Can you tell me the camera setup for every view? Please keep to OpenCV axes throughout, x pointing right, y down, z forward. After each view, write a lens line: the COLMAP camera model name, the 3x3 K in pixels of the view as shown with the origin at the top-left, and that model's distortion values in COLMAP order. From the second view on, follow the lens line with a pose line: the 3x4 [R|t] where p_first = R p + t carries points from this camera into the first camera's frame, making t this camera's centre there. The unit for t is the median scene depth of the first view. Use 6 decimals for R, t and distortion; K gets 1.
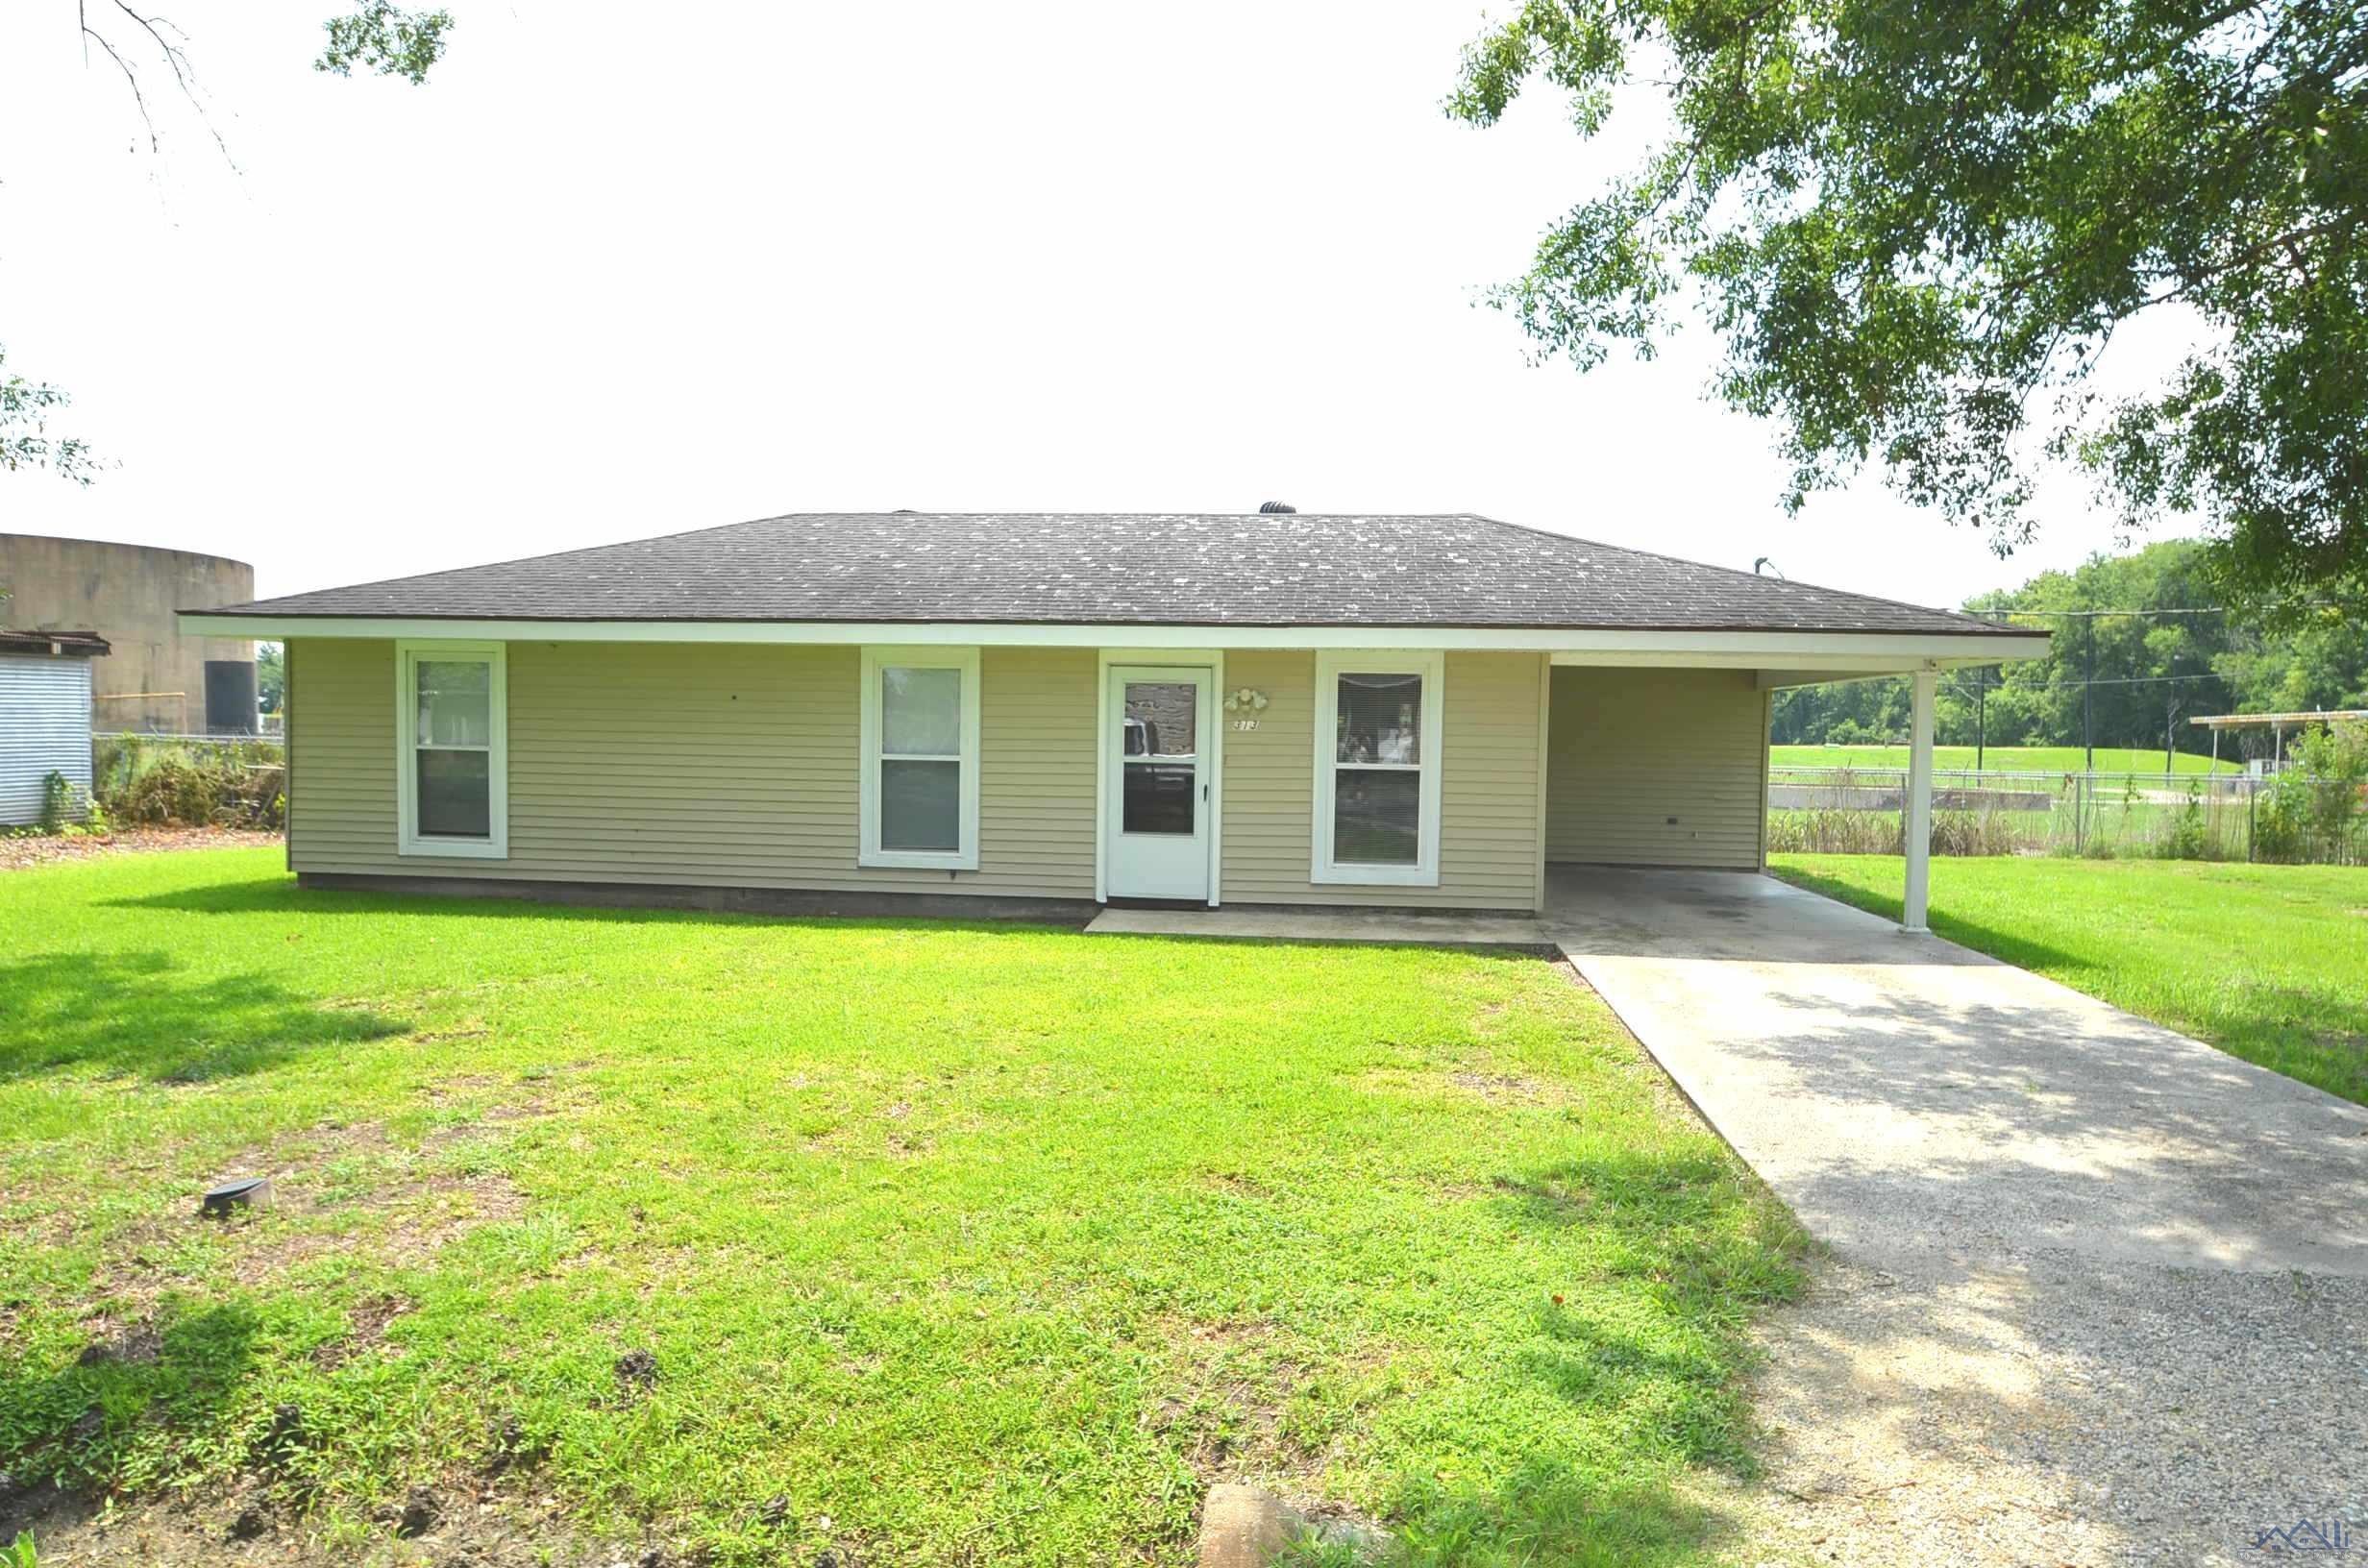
lens RADIAL K [[1570.7, 0, 1191.6], [0, 1570.7, 843.8], [0, 0, 1]] dist [-0.010230, -0.027128]
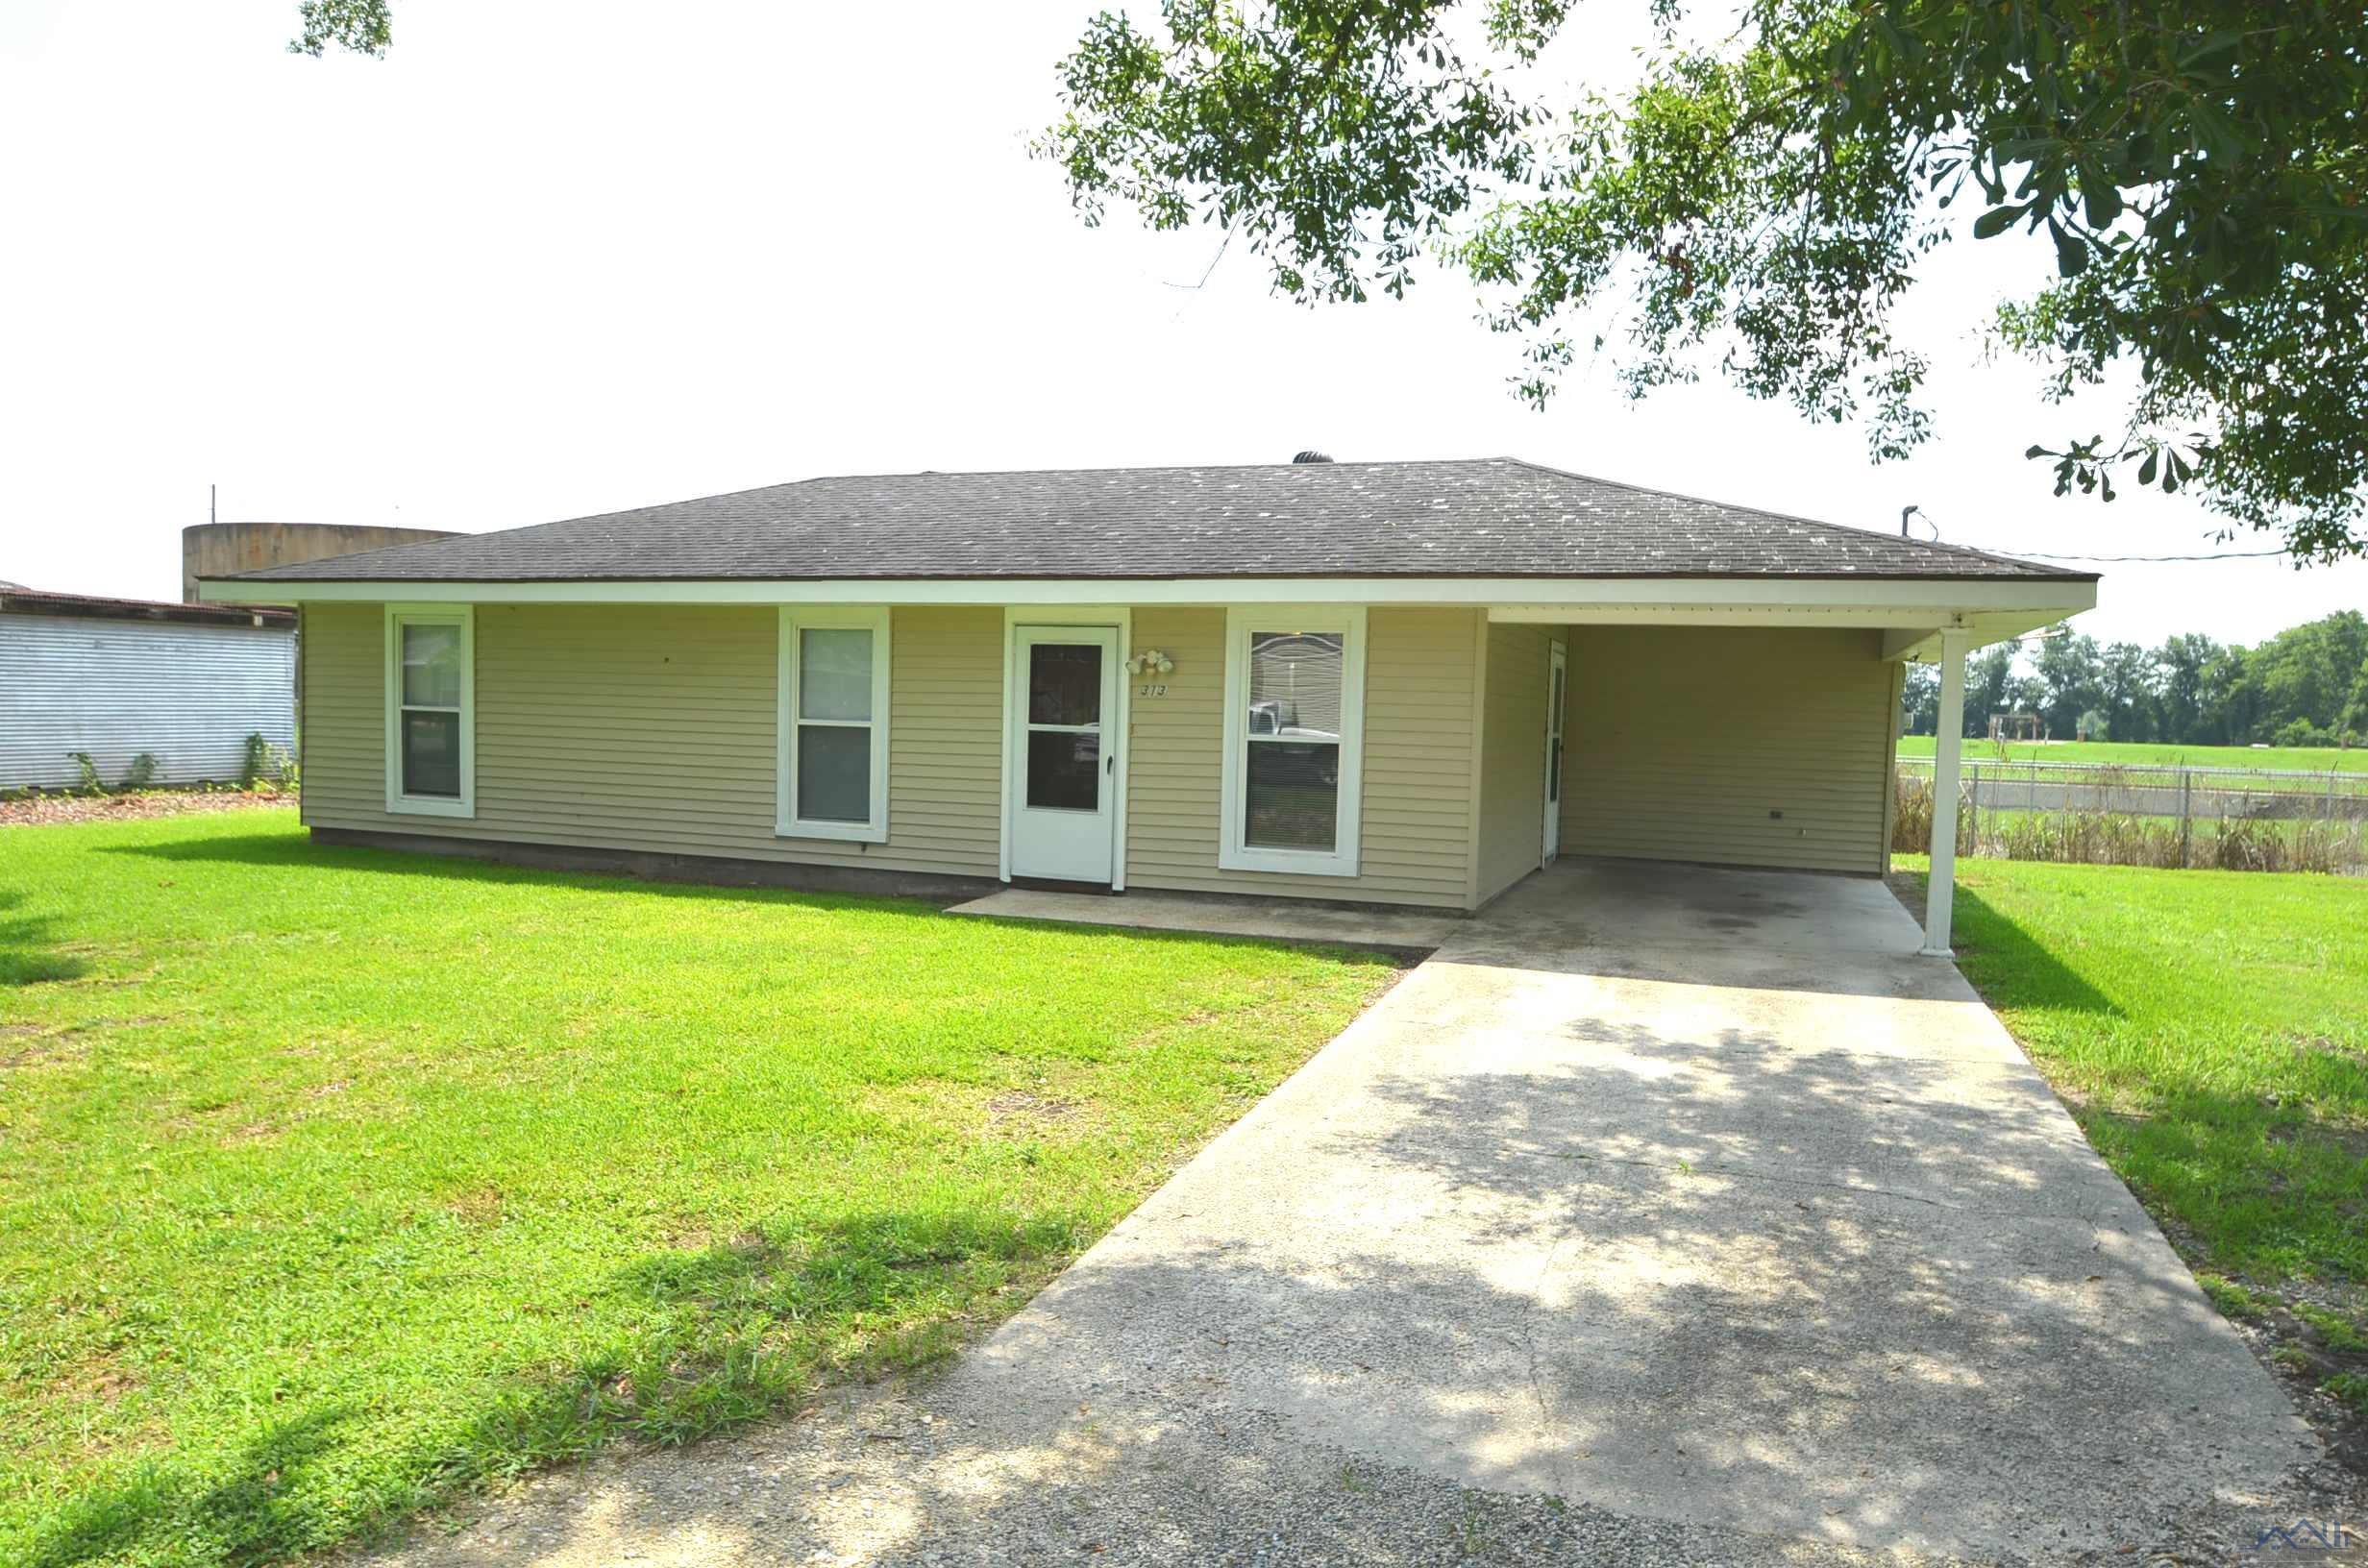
lens RADIAL K [[1570.7, 0, 1191.6], [0, 1570.7, 843.8], [0, 0, 1]] dist [-0.010230, -0.027128]
pose [[0.970693, 0.030430, -0.238388, 0.270530], [-0.028967, 0.999534, 0.009638, 0.002777], [0.238570, -0.002450, 0.971122, 0.130731]]
